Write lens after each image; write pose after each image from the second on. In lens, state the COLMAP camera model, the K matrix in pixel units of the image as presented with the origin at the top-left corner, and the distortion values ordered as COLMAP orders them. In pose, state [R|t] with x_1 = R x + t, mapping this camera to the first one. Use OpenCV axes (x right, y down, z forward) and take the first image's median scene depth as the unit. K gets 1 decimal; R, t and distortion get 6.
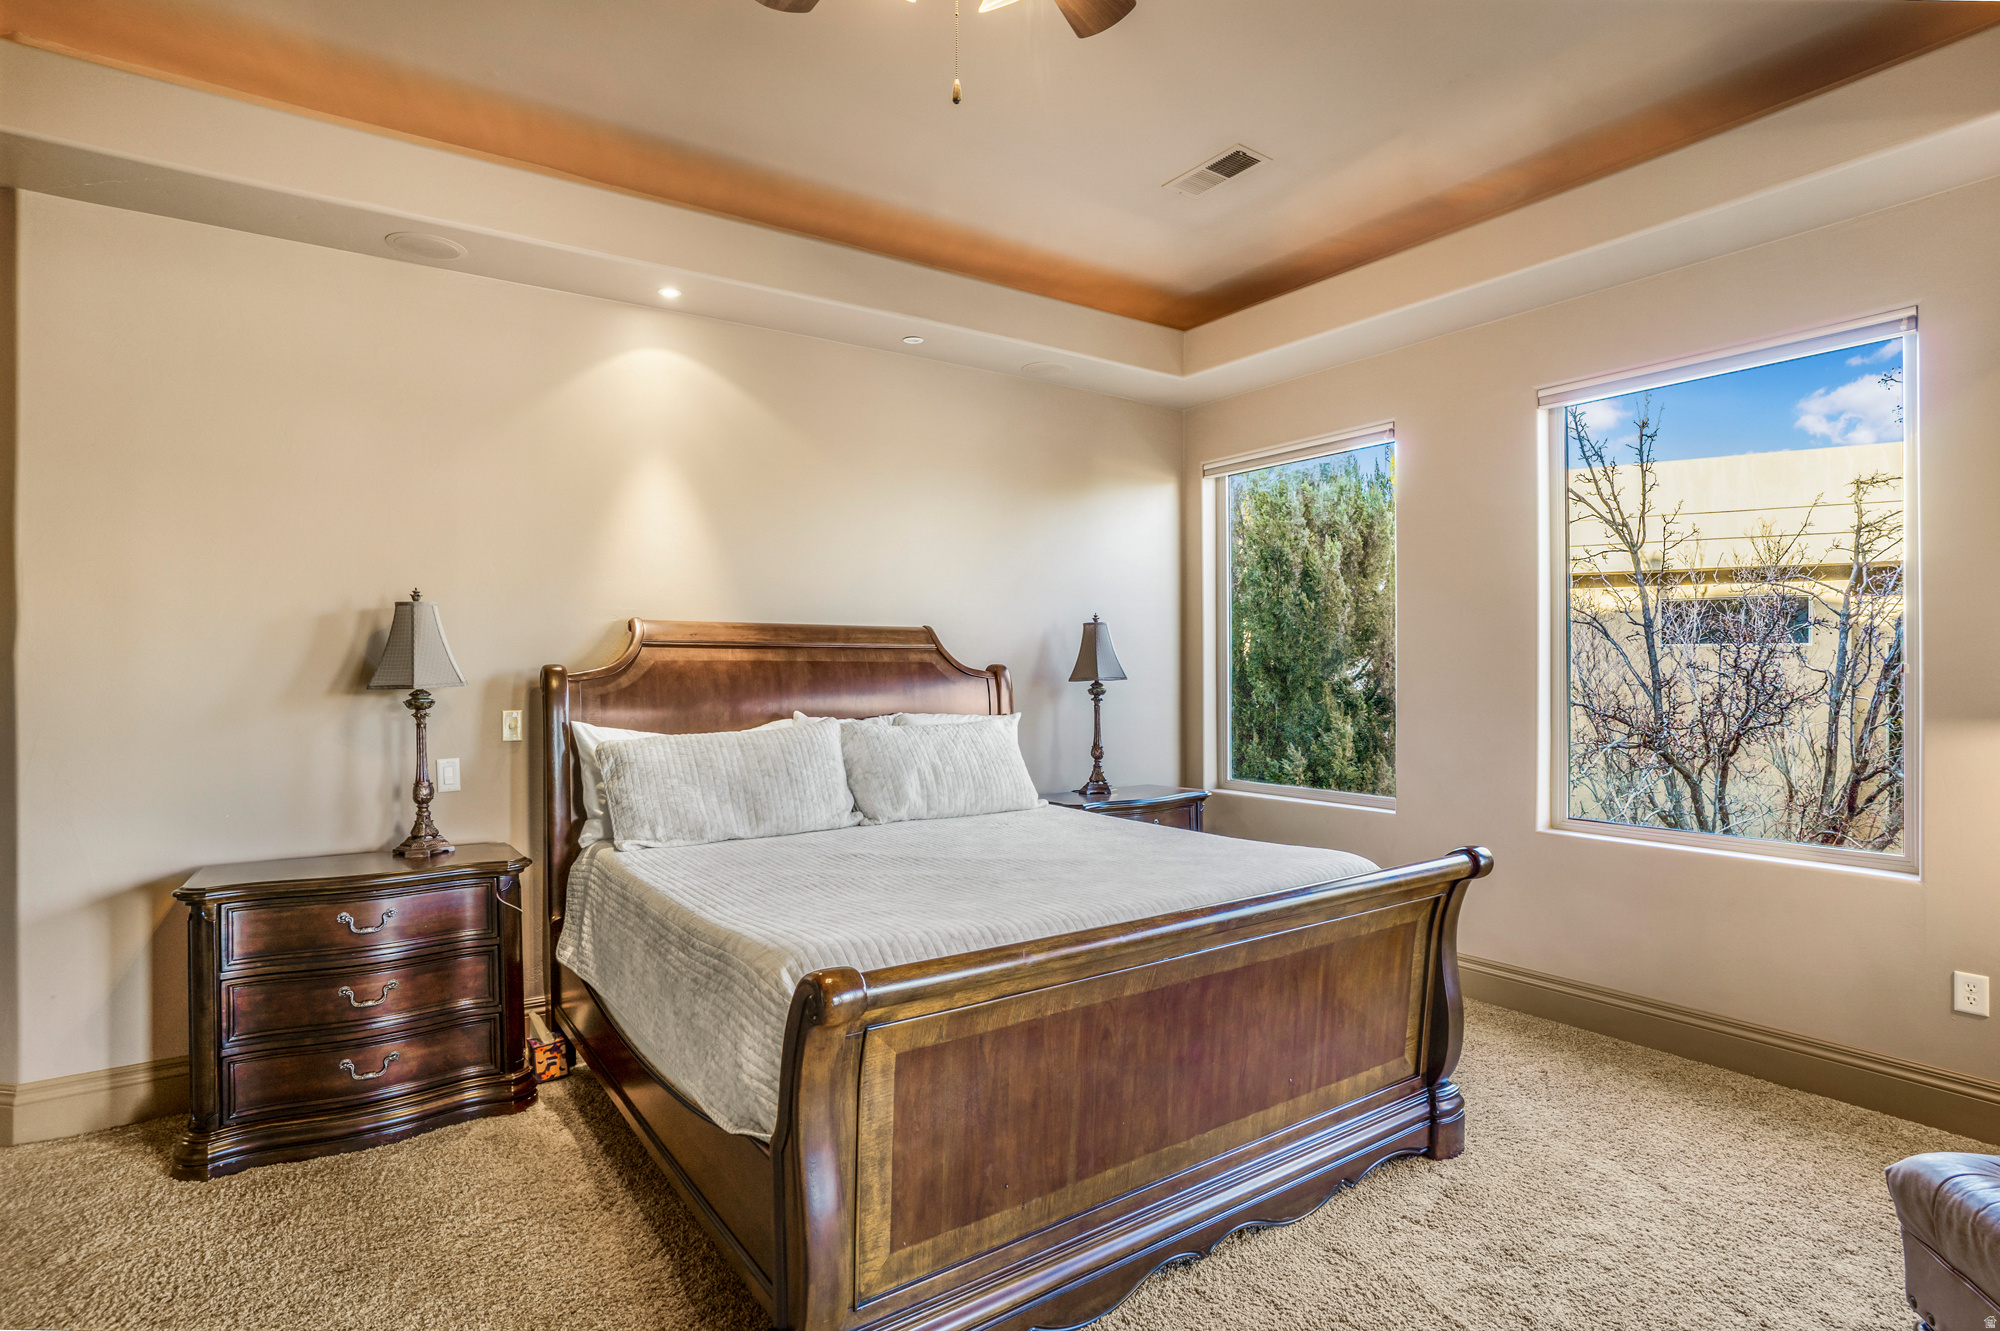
lens RADIAL K [[1001.1, 0, 987.5], [0, 1001.1, 696.4], [0, 0, 1]] dist [-0.081478, 0.041817]
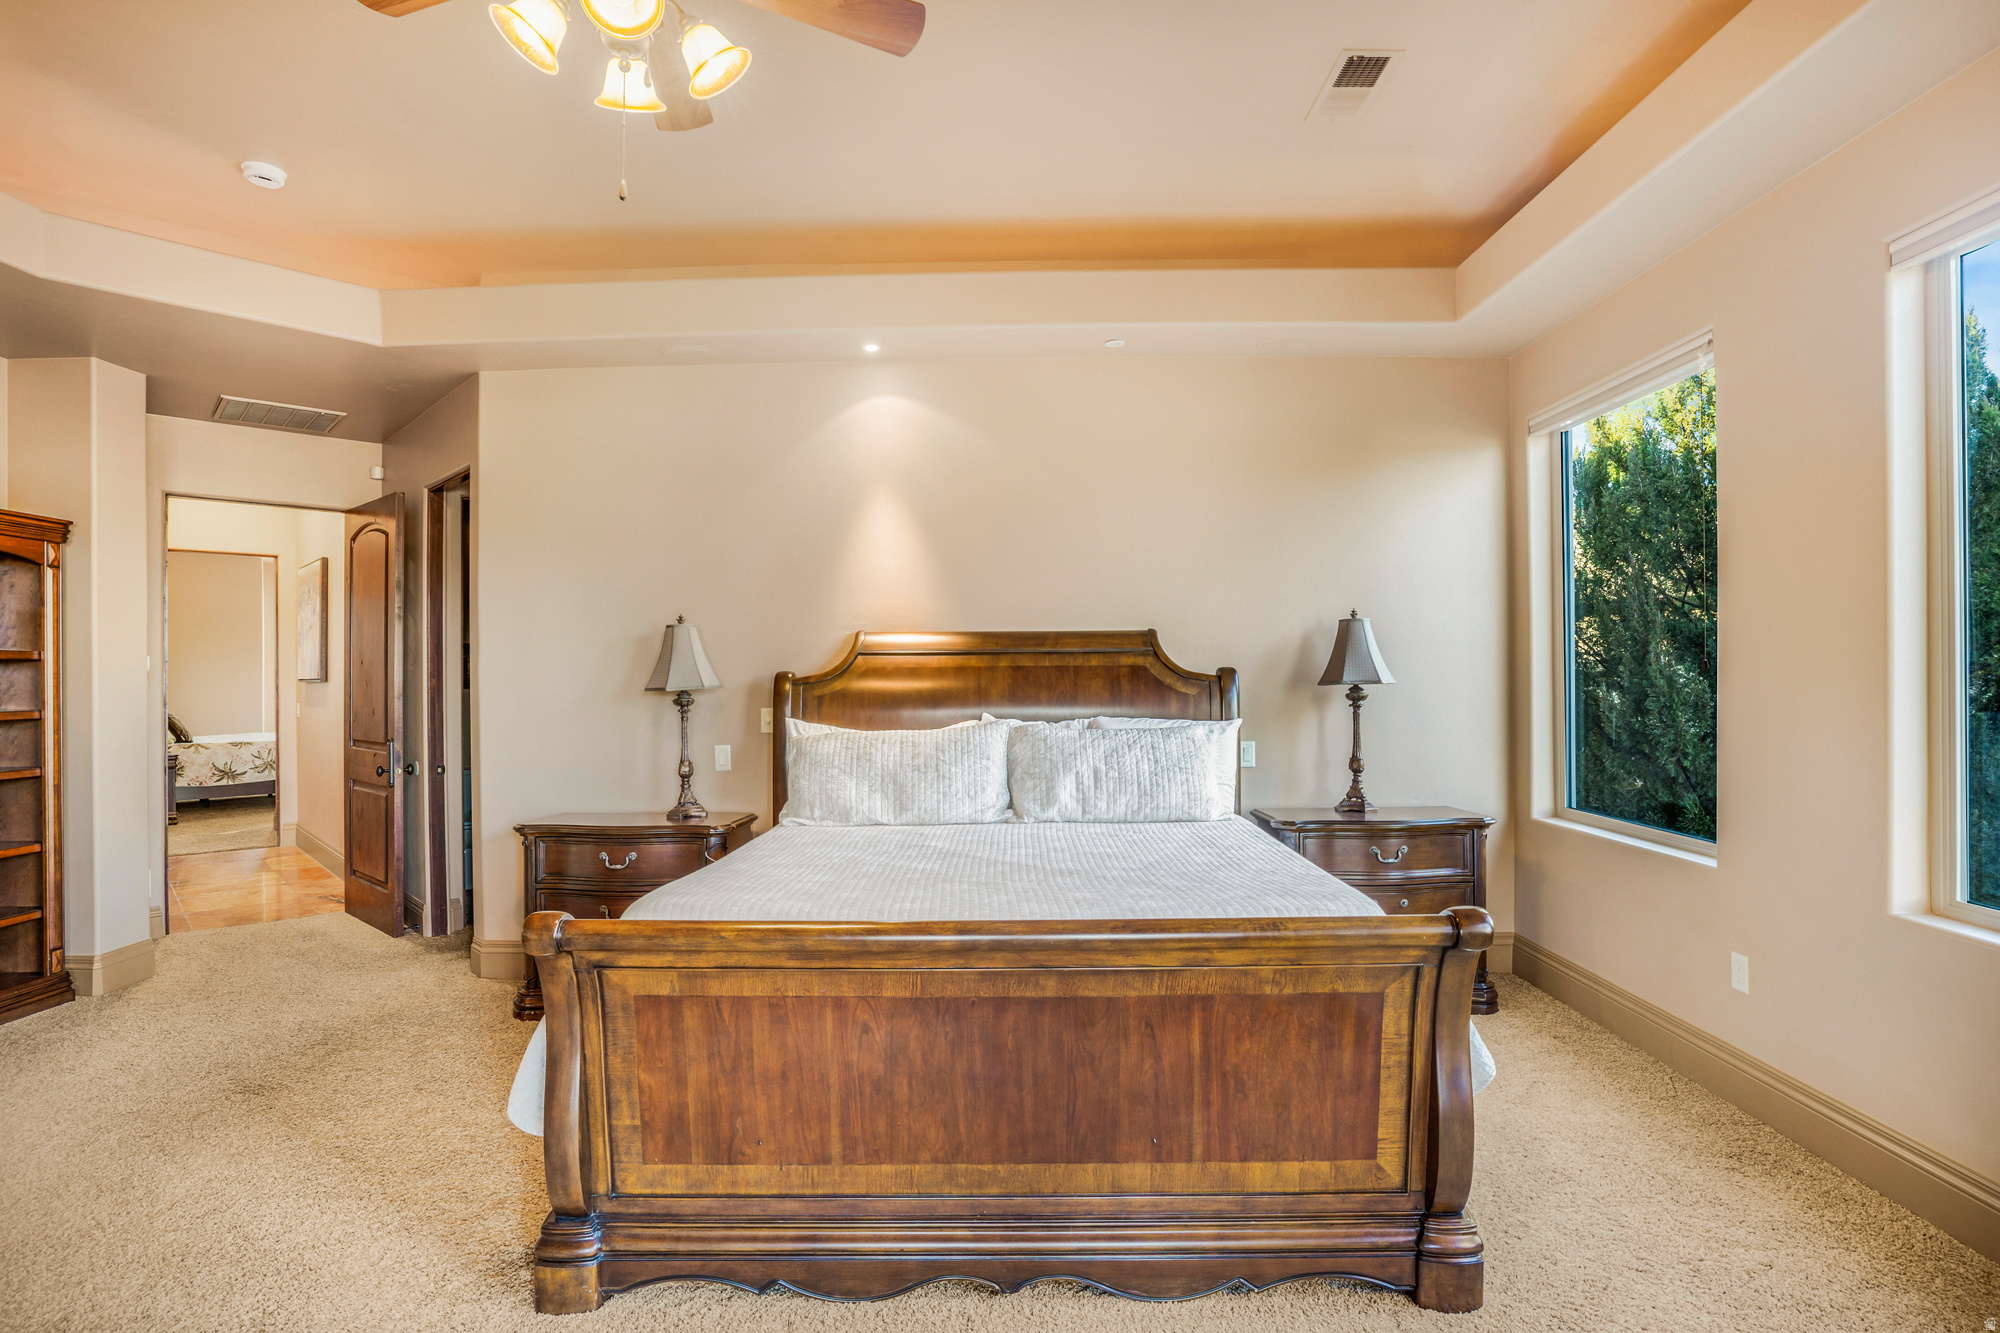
lens RADIAL K [[1001.1, 0, 987.5], [0, 1001.1, 697.4], [0, 0, 1]] dist [-0.081478, 0.041817]
pose [[0.815487, 0.008249, -0.578717, 0.483326], [-0.008597, 0.999961, 0.002140, -0.004623], [0.578712, 0.003230, 0.815526, 0.136579]]
